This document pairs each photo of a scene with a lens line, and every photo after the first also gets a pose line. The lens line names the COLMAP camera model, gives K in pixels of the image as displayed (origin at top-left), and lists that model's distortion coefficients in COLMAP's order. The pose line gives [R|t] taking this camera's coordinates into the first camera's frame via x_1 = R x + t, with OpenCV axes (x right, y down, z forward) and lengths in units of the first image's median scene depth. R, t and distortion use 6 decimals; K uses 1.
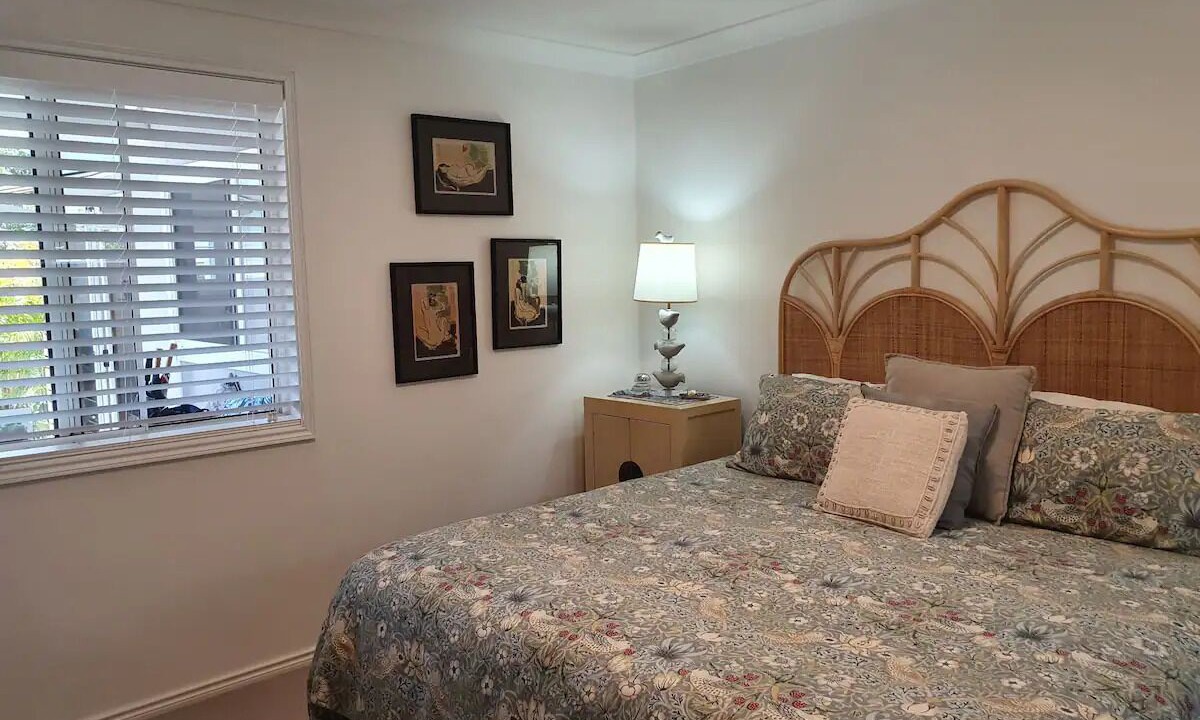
lens RADIAL K [[947.6, 0, 593.1], [0, 947.6, 361.5], [0, 0, 1]] dist [0.055387, -0.085143]
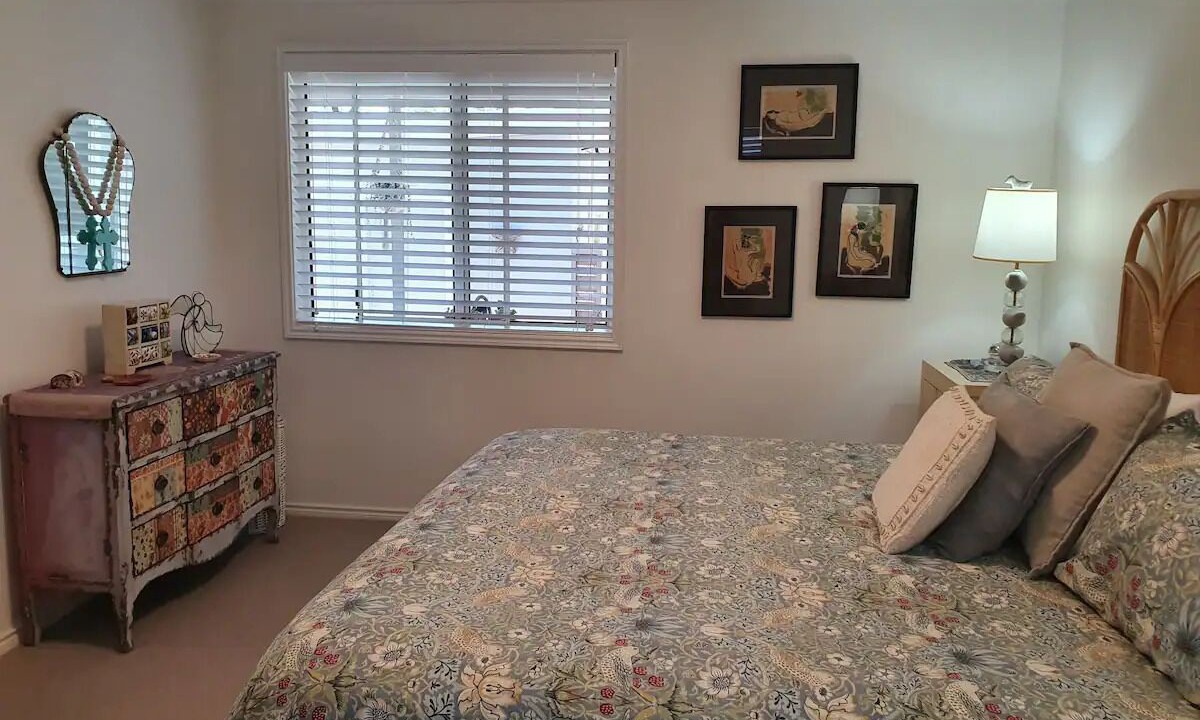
lens RADIAL K [[947.6, 0, 593.1], [0, 947.6, 361.5], [0, 0, 1]] dist [0.055387, -0.085143]
pose [[0.619975, 0.149905, -0.770168, 0.555068], [-0.107038, 0.988562, 0.106249, -0.026613], [0.777286, 0.016565, 0.628929, 0.197838]]
